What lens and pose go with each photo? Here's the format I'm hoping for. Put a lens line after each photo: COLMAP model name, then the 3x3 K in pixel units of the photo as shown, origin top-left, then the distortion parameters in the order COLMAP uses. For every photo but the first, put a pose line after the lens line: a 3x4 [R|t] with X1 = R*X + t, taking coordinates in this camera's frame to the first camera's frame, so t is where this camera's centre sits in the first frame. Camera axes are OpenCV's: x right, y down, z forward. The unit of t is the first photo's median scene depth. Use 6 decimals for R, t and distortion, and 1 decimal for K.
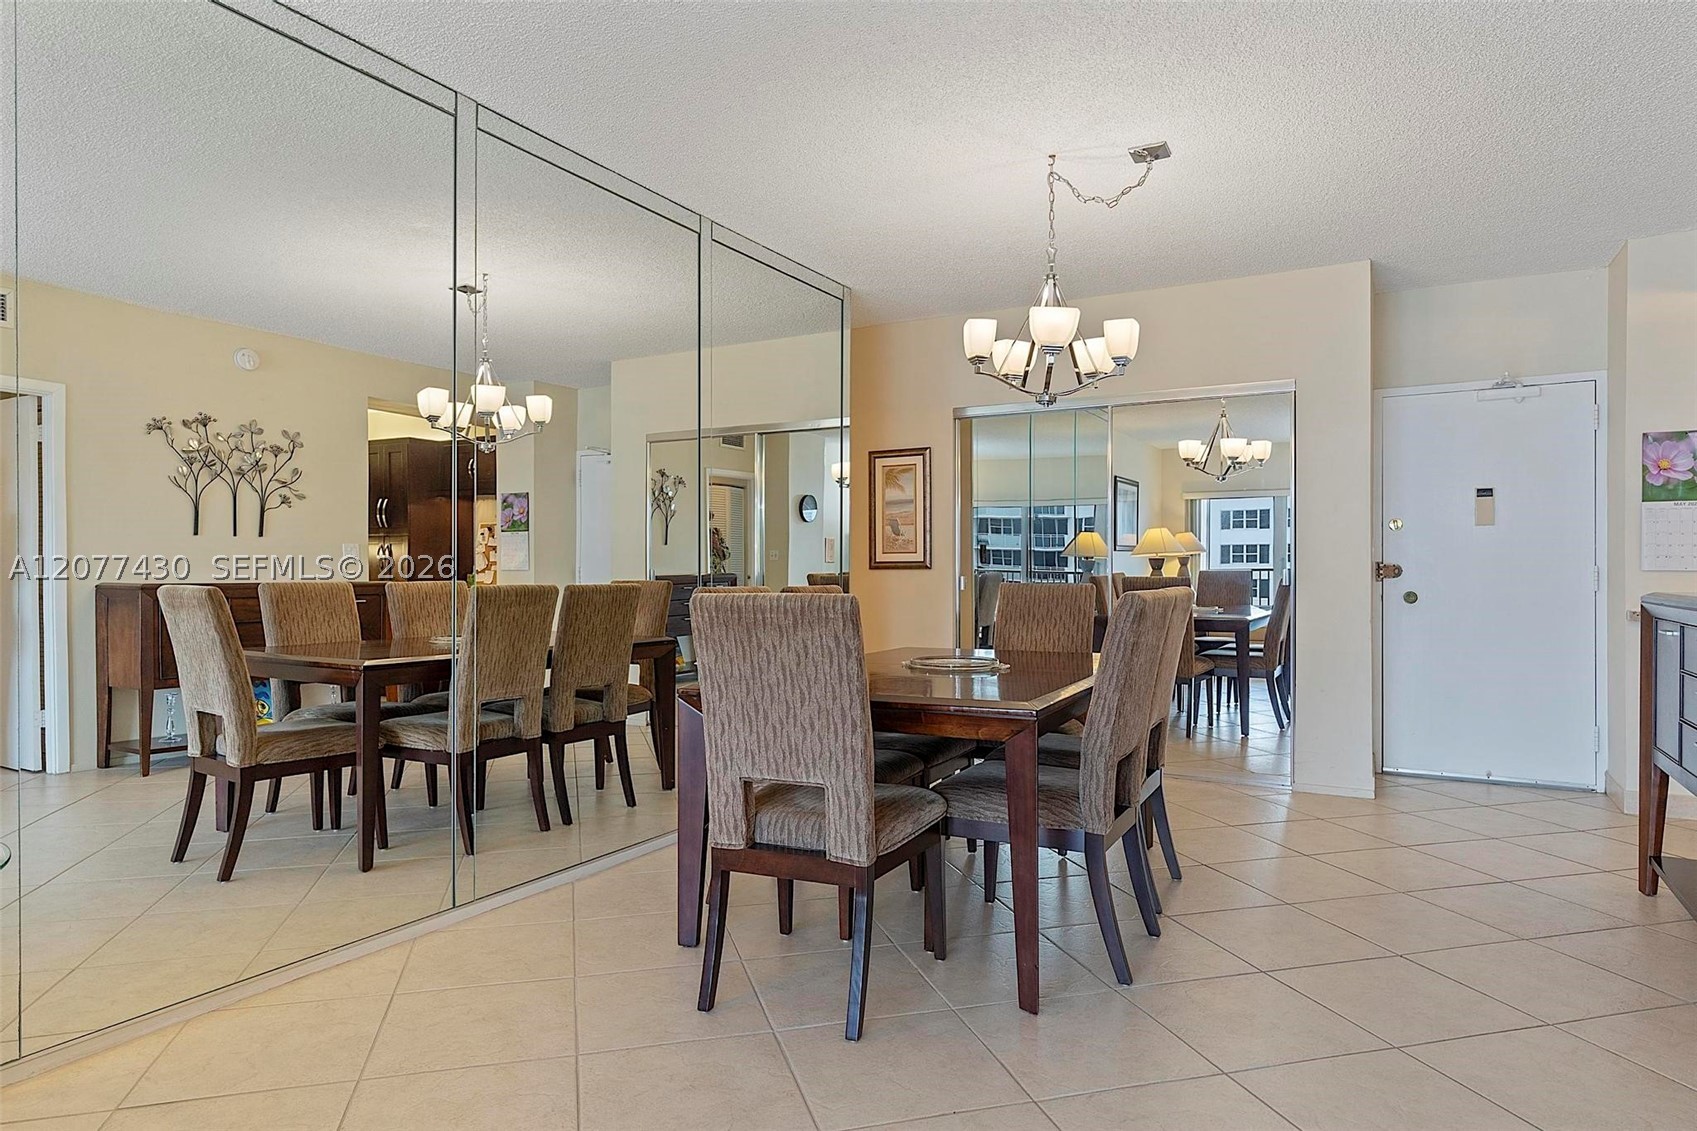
lens RADIAL K [[1004.3, 0, 845.6], [0, 1004.3, 570.5], [0, 0, 1]] dist [0.008047, 0.000351]
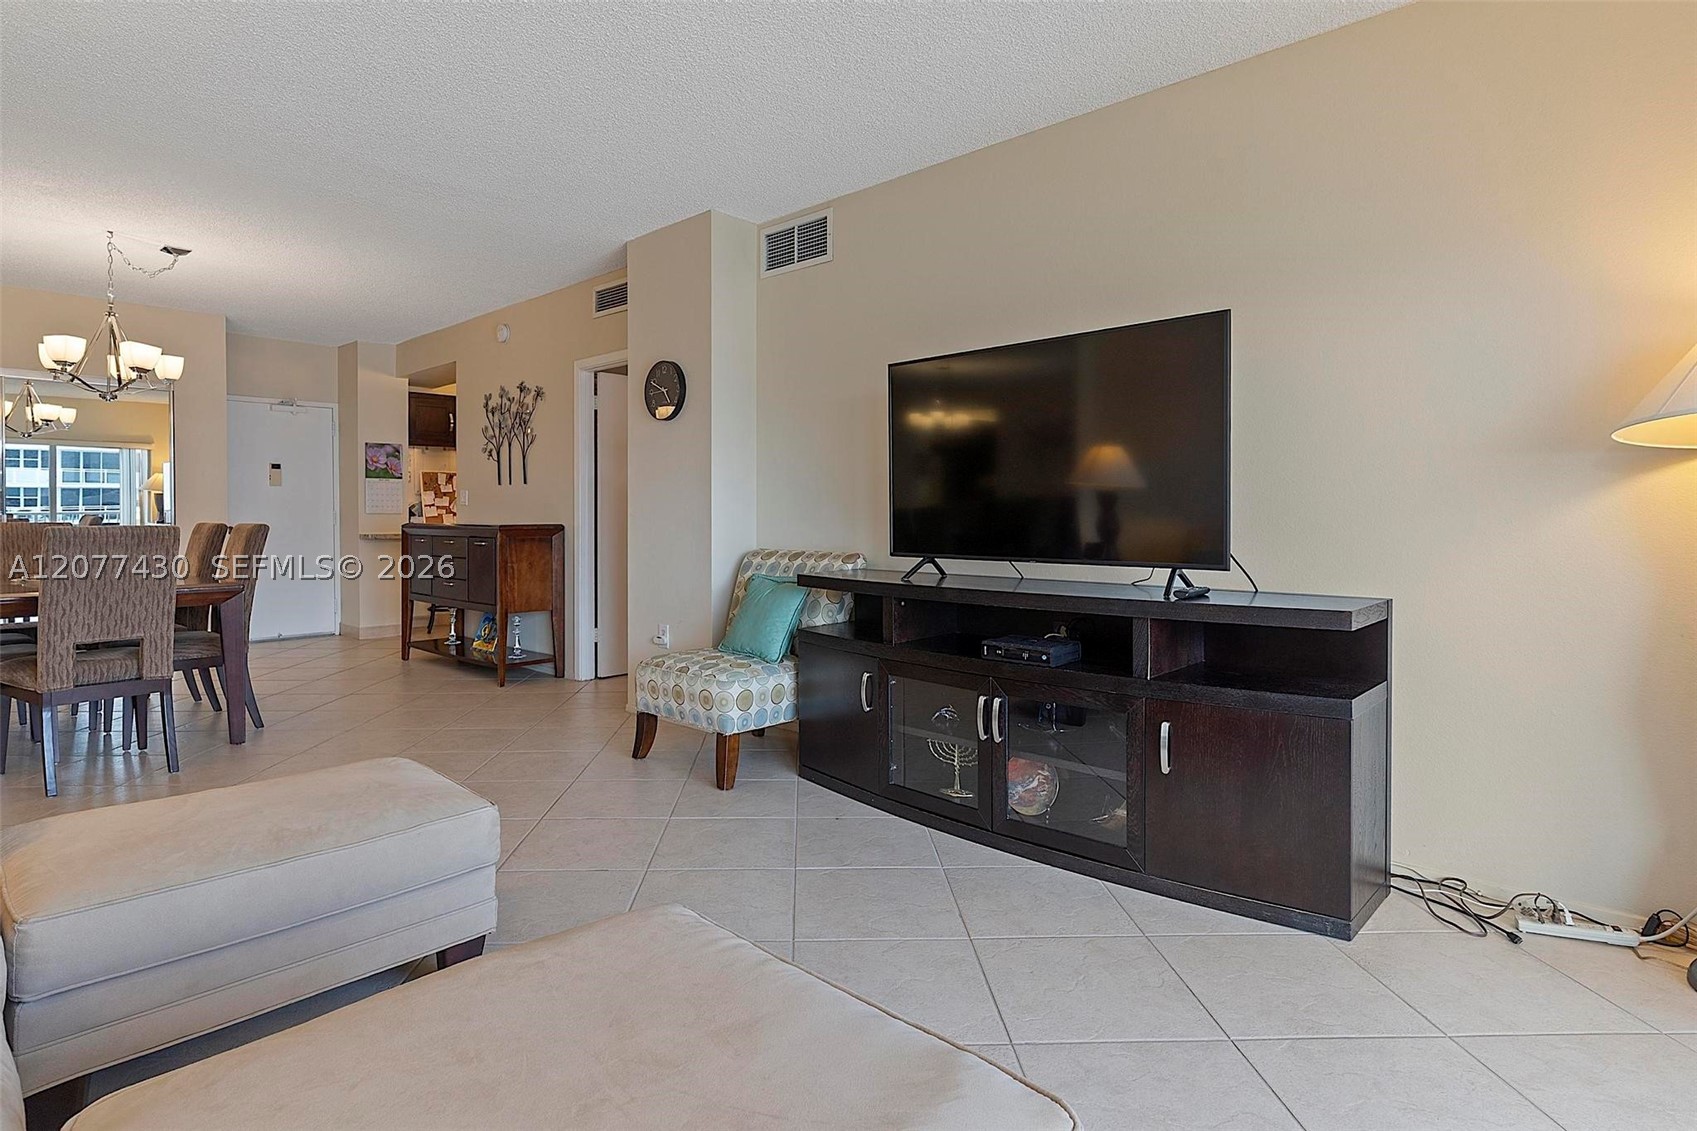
lens RADIAL K [[877.7, 0, 838.2], [0, 877.7, 526.9], [0, 0, 1]] dist [0.003345, 0.000942]
pose [[0.227940, -0.013166, 0.973586, -0.646031], [-0.002133, 0.999899, 0.014021, 0.000535], [-0.973673, -0.005272, 0.227889, -0.268098]]
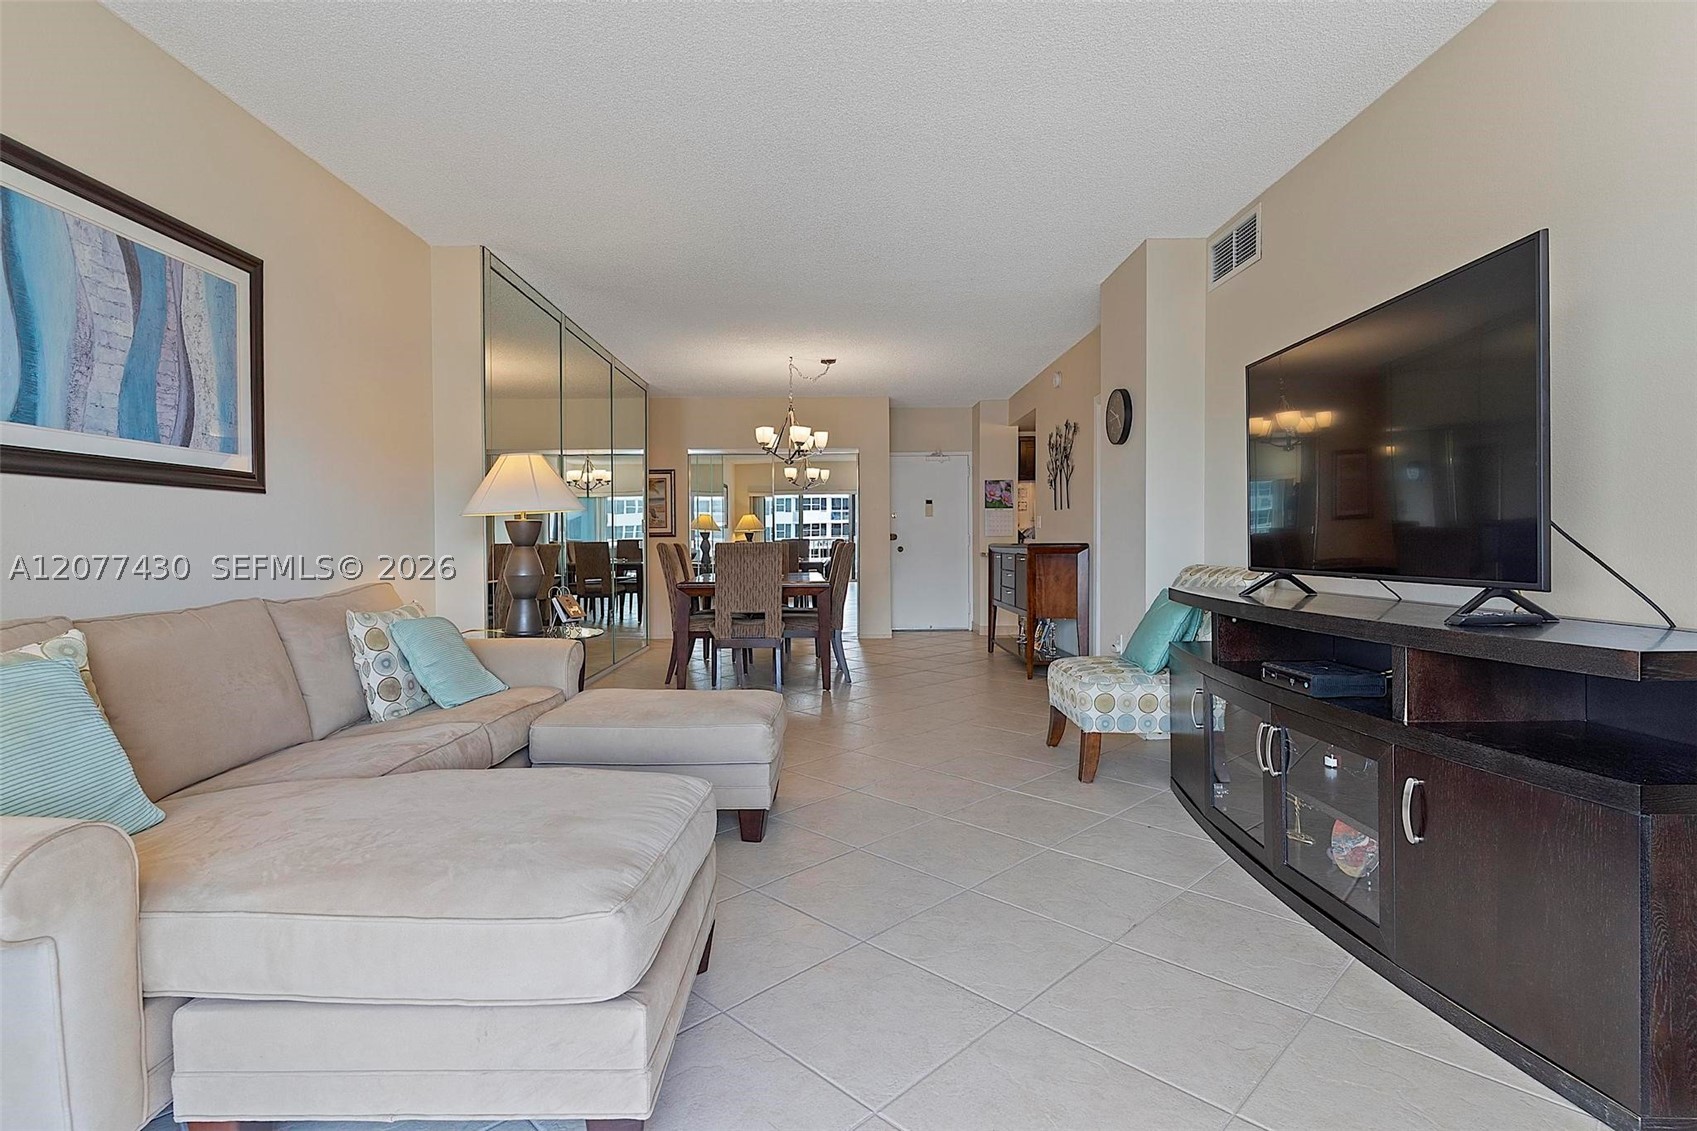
lens RADIAL K [[822.3, 0, 837.9], [0, 822.3, 555.7], [0, 0, 1]] dist [0.001172, -0.000171]
pose [[0.870047, -0.012689, 0.492805, -0.509215], [0.004904, 0.999842, 0.017087, 0.011465], [-0.492944, -0.012450, 0.869972, -0.565125]]
